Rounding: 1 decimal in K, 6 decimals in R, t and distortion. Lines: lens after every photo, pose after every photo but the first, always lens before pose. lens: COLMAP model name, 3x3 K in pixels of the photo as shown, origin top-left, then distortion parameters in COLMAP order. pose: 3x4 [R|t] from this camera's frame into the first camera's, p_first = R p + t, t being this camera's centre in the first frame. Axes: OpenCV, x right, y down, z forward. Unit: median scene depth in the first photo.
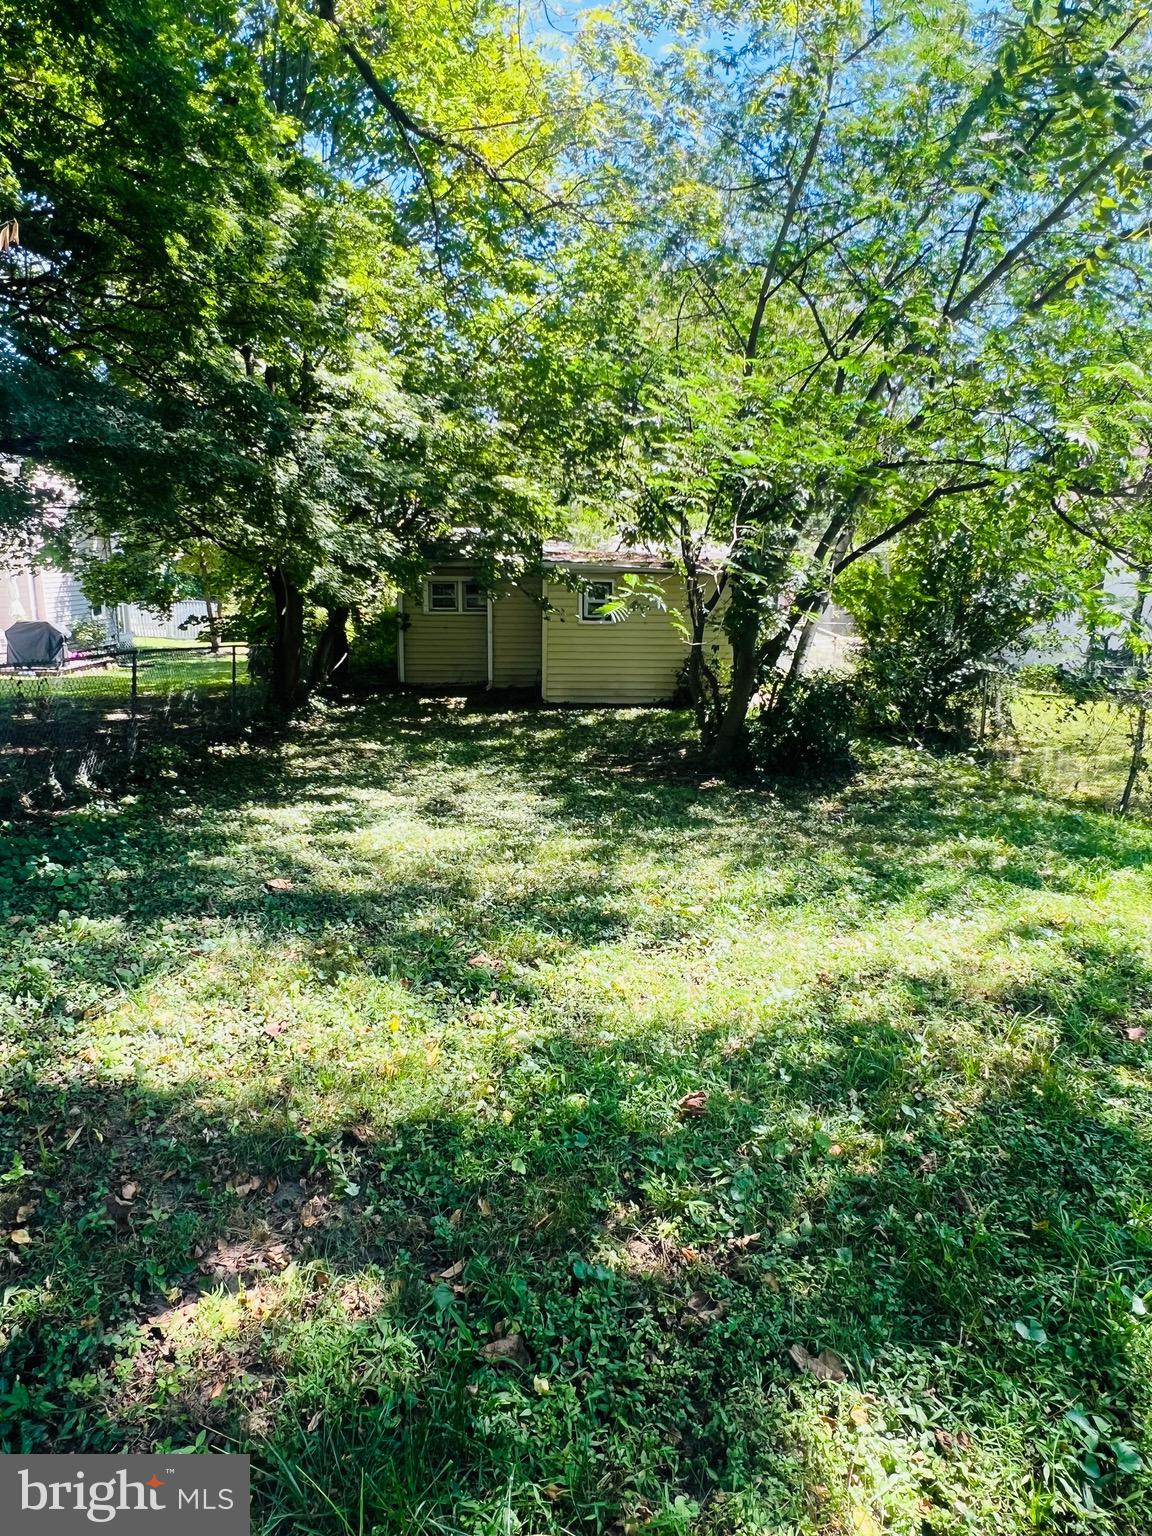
lens RADIAL K [[988.8, 0, 579.8], [0, 988.8, 754.8], [0, 0, 1]] dist [0.006604, 0.000874]
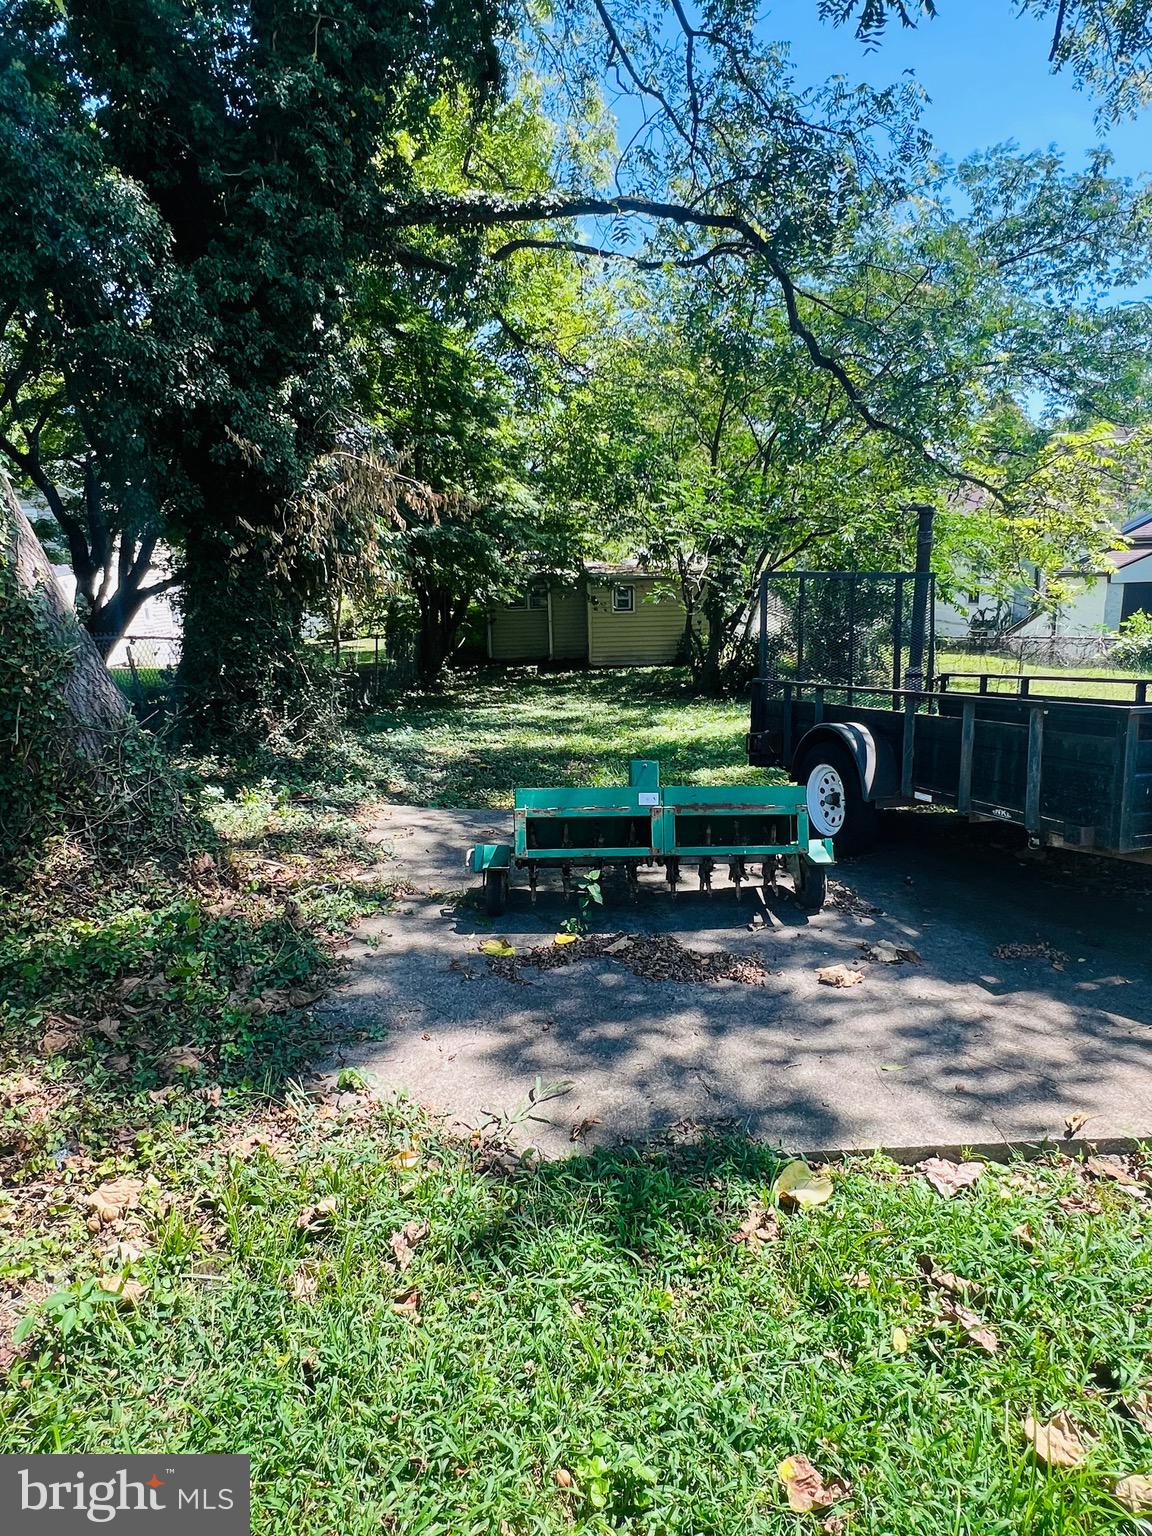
lens RADIAL K [[850.9, 0, 574.0], [0, 850.9, 770.5], [0, 0, 1]] dist [0.008924, -0.003341]
pose [[0.999191, -0.034452, -0.020743, -0.060140], [0.035305, 0.998483, 0.042252, 0.079810], [0.019256, -0.042950, 0.998892, -0.499338]]
